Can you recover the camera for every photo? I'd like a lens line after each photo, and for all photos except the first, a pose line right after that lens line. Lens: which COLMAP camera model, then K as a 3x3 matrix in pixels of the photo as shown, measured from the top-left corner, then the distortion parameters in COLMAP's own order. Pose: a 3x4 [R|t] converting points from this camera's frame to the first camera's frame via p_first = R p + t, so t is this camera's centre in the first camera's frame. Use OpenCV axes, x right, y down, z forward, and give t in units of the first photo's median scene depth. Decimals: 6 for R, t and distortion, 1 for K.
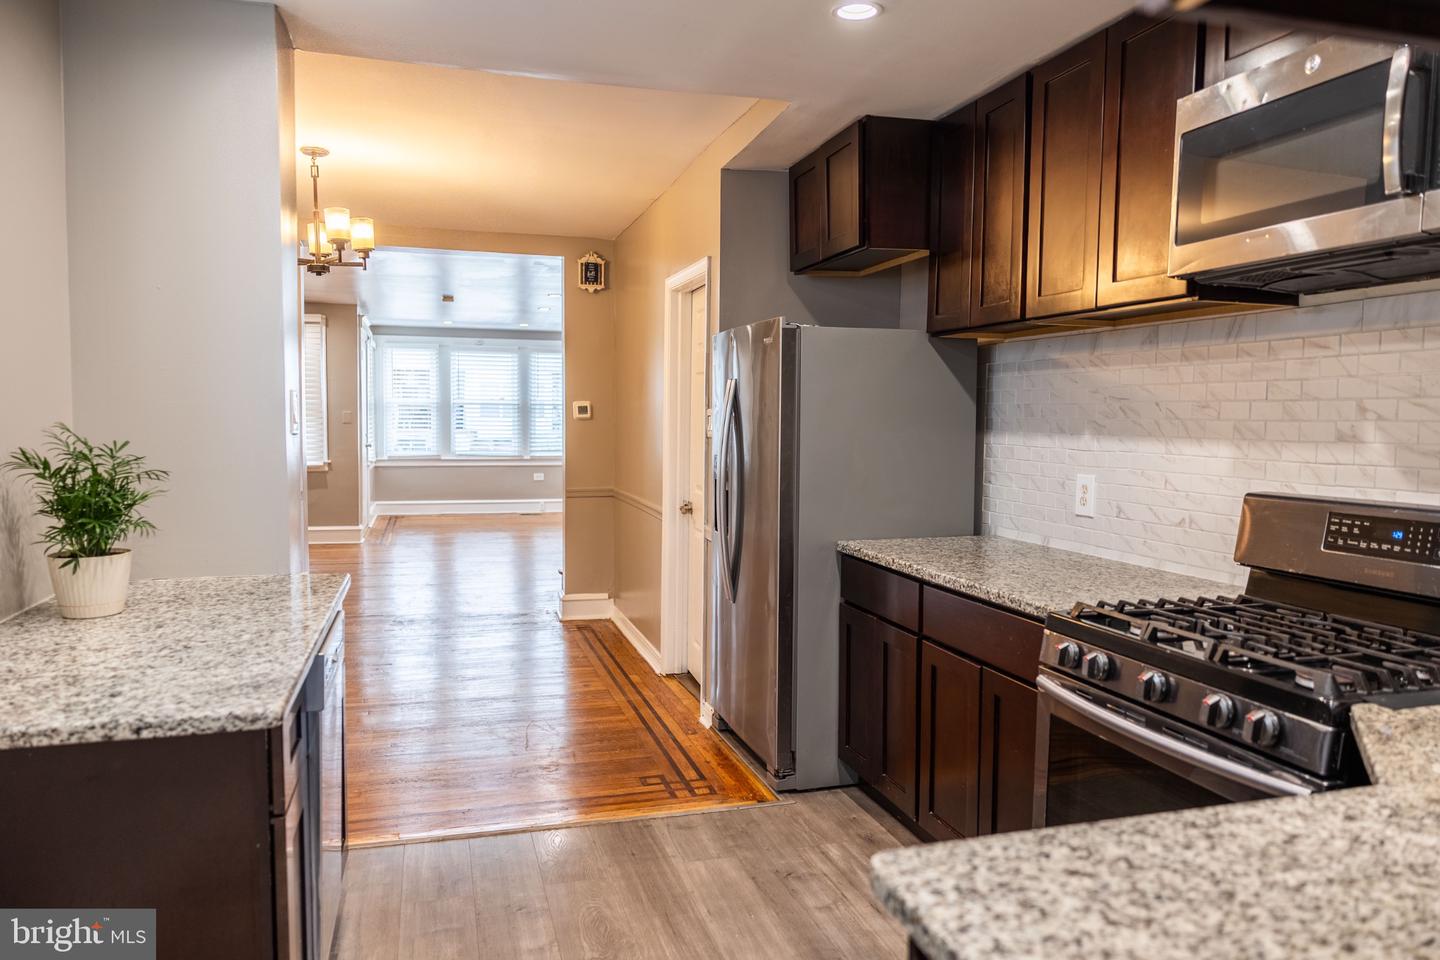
lens RADIAL K [[975.7, 0, 720.0], [0, 975.7, 480.0], [0, 0, 1]] dist [-0.002692, -0.000303]
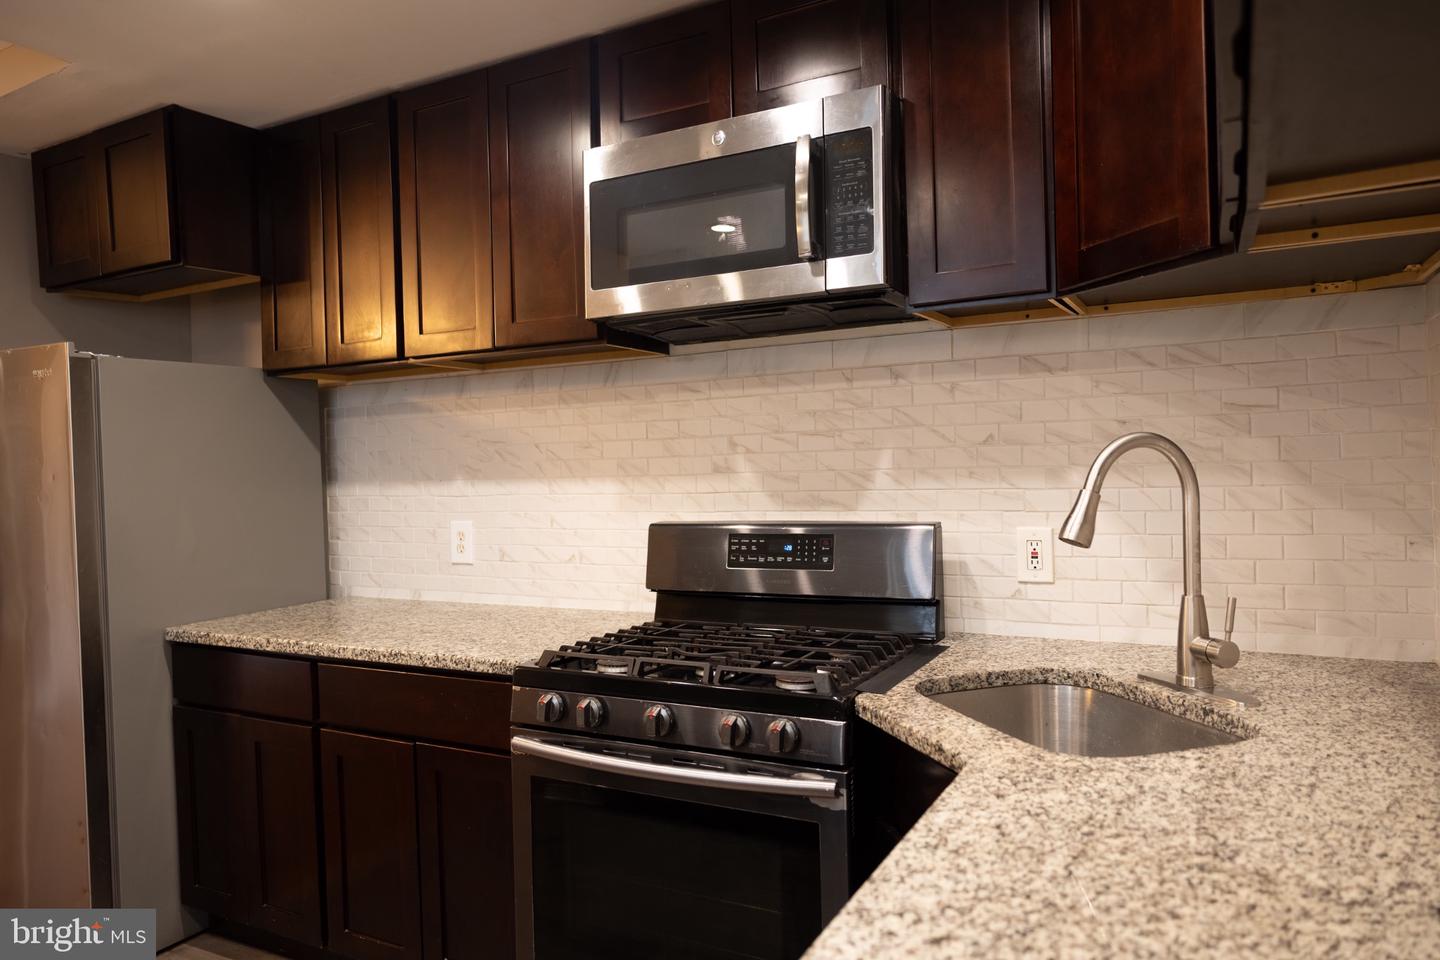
lens RADIAL K [[948.9, 0, 701.8], [0, 948.9, 478.9], [0, 0, 1]] dist [-0.000744, -0.001002]
pose [[0.710572, -0.038121, 0.702591, -0.154378], [0.079727, 0.996463, -0.026566, -0.003920], [-0.699093, 0.074892, 0.711098, 0.206692]]
